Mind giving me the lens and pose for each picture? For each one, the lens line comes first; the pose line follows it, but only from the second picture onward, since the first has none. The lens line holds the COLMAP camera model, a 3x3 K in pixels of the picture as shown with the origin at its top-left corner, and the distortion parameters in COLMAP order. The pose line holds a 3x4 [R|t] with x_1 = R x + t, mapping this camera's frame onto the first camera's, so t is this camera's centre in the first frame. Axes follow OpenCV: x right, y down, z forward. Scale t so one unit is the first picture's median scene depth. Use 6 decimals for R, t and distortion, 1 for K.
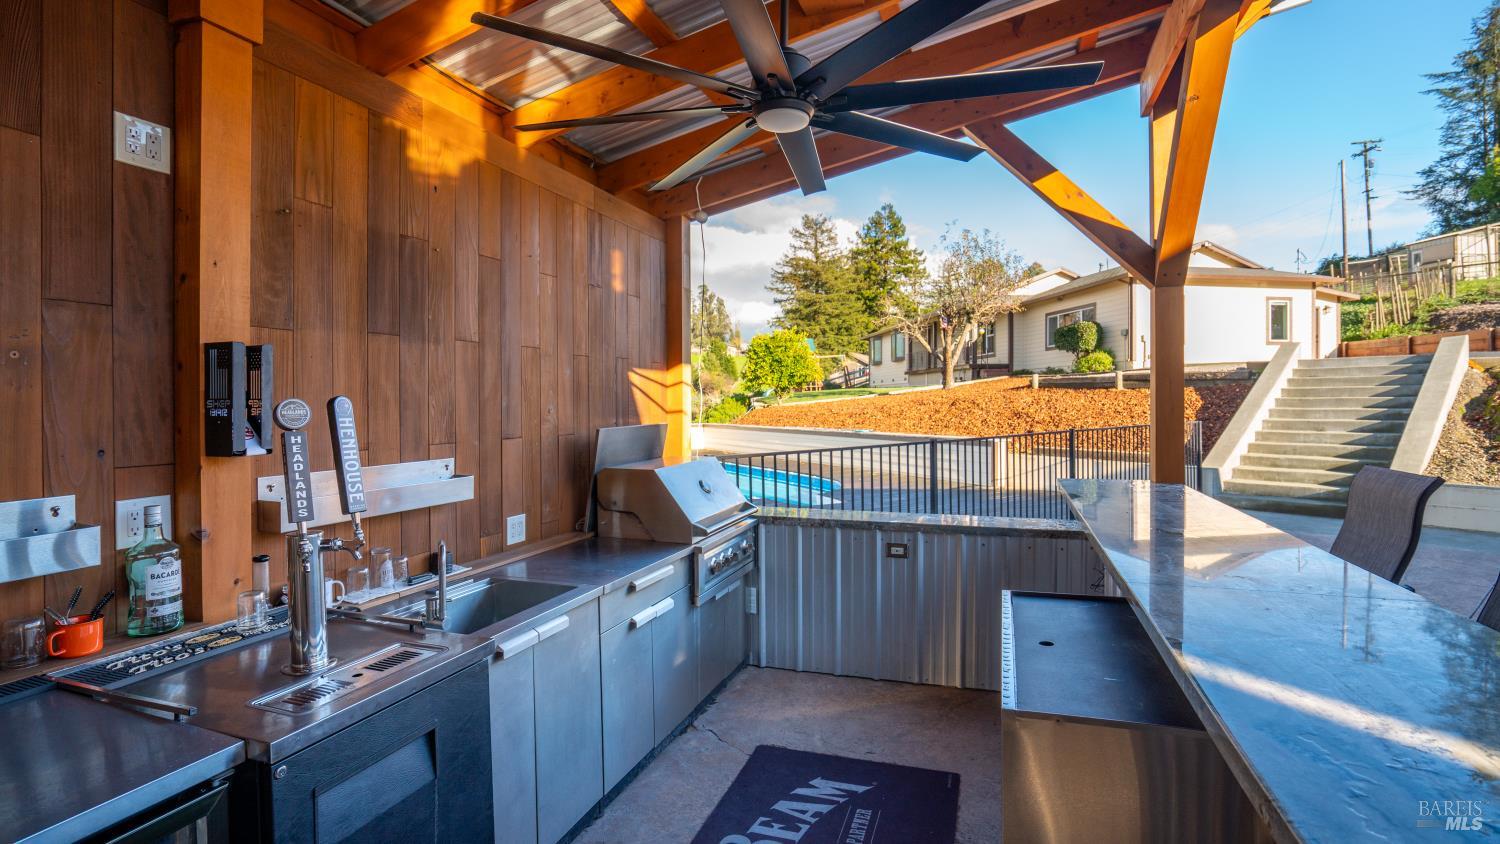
lens RADIAL K [[704.1, 0, 751.7], [0, 704.1, 408.0], [0, 0, 1]] dist [-0.044084, 0.018385]
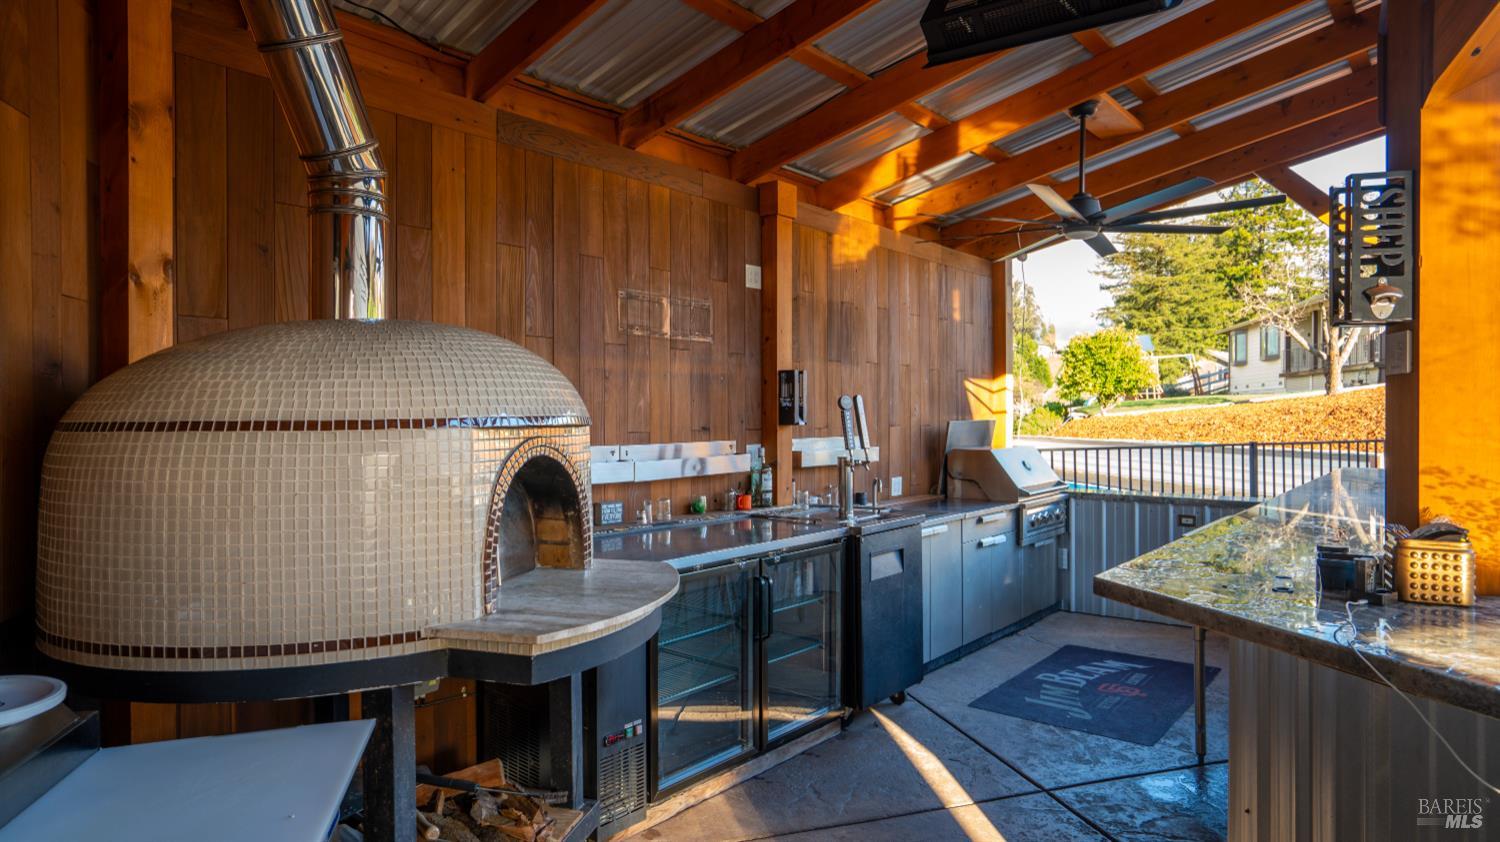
lens RADIAL K [[834.9, 0, 750.0], [0, 834.9, 421.0], [0, 0, 1]] dist [-0.017967, 0.018458]
pose [[0.933364, 0.003617, -0.358912, 0.001890], [-0.003807, 0.999993, 0.000176, 0.004496], [0.358910, 0.001202, 0.933371, -0.108020]]
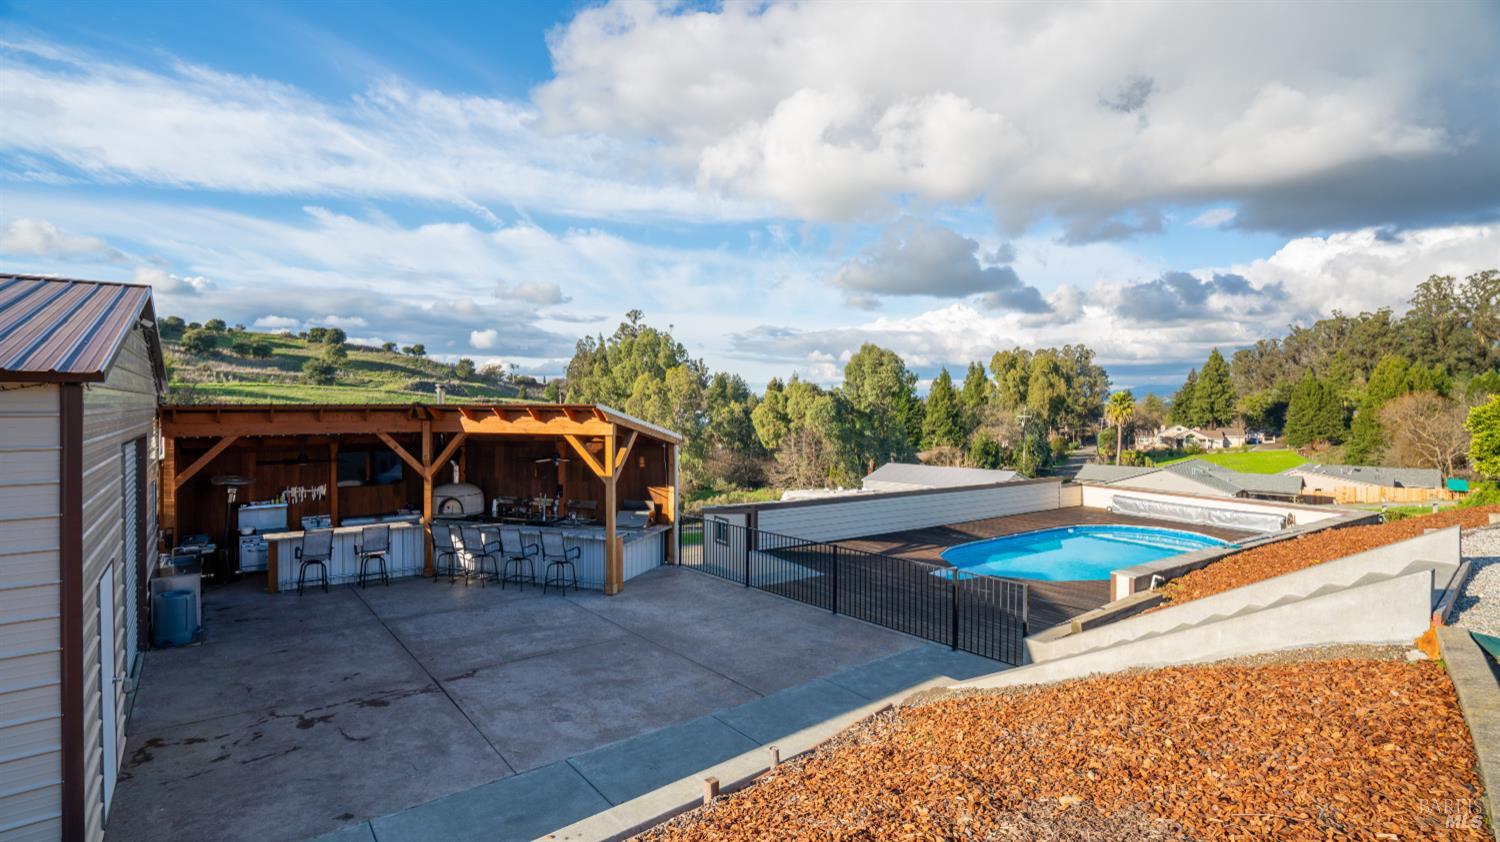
lens RADIAL K [[687.6, 0, 748.0], [0, 687.6, 390.3], [0, 0, 1]] dist [-0.024322, 0.000861]
pose [[0.034481, -0.015126, -0.999291, 0.663477], [-0.011287, 0.999816, -0.015524, -0.096718], [0.999342, 0.011815, 0.034304, 0.249601]]
